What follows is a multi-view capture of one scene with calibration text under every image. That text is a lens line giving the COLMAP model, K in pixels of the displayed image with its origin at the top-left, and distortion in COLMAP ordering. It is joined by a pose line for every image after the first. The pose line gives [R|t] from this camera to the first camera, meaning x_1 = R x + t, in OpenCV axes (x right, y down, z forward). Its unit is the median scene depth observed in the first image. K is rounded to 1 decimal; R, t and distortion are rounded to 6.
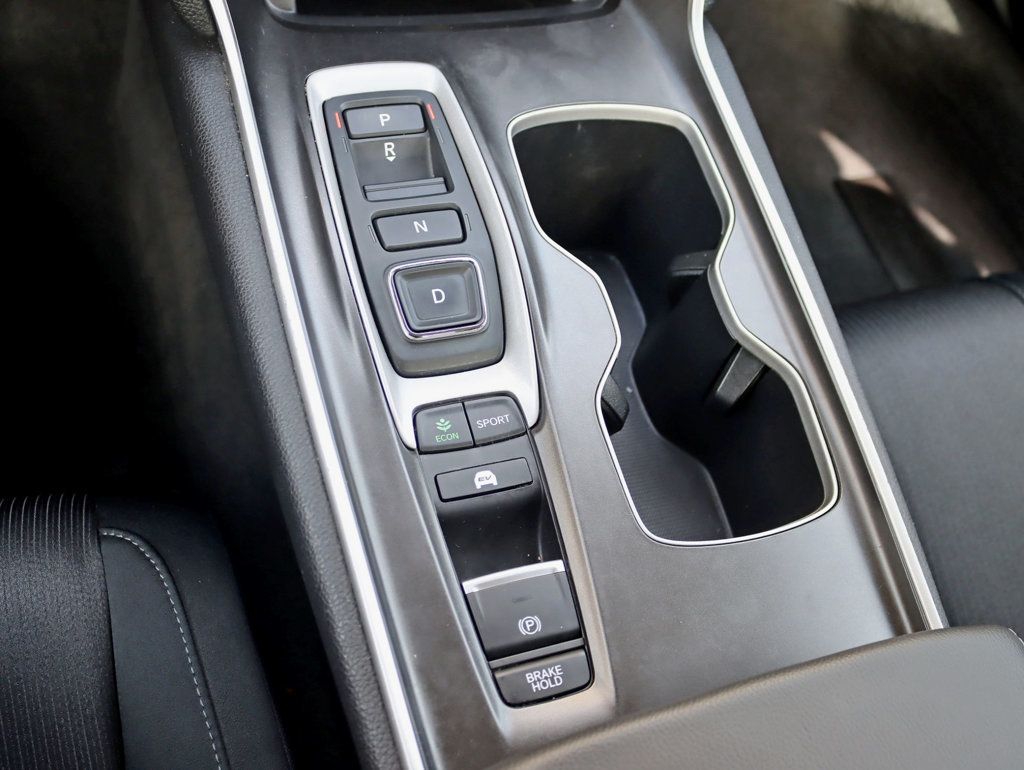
lens RADIAL K [[1028.7, 0, 512.0], [0, 1028.7, 385.0], [0, 0, 1]] dist [-0.086997, -0.002875]
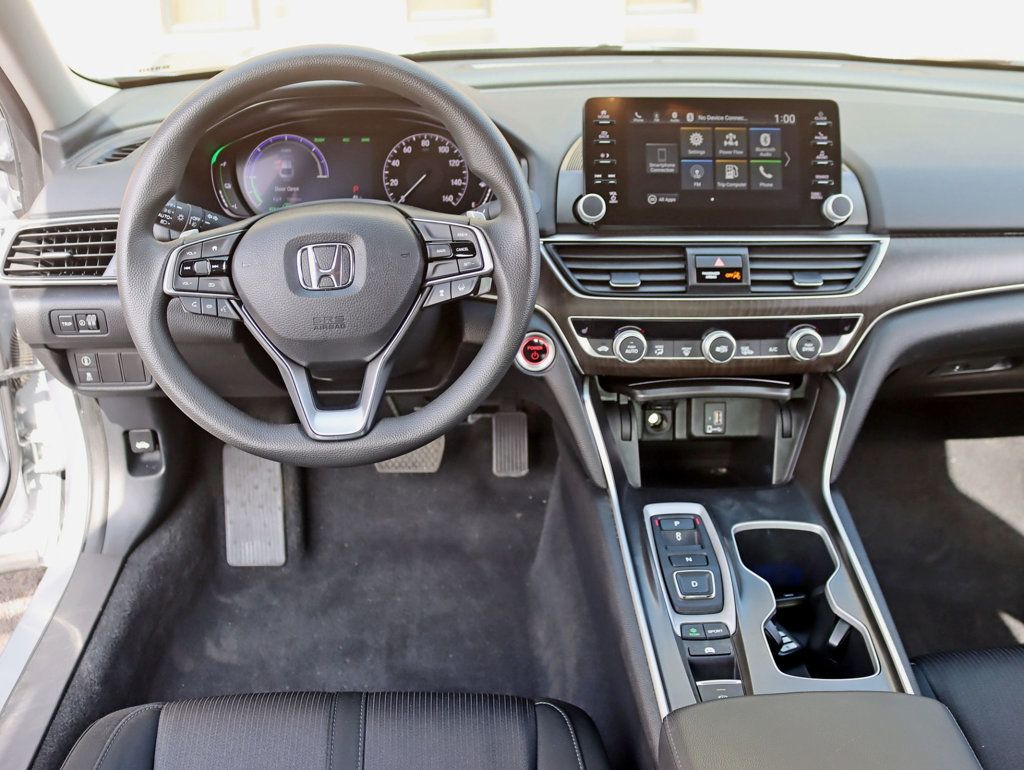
lens RADIAL K [[1068.1, 0, 512.0], [0, 1068.1, 385.0], [0, 0, 1]] dist [-0.110836, 0.003273]
pose [[0.951048, -0.049558, -0.305044, 0.266540], [-0.127067, 0.837061, -0.532150, 0.796454], [0.281713, 0.544861, 0.789787, -1.158489]]
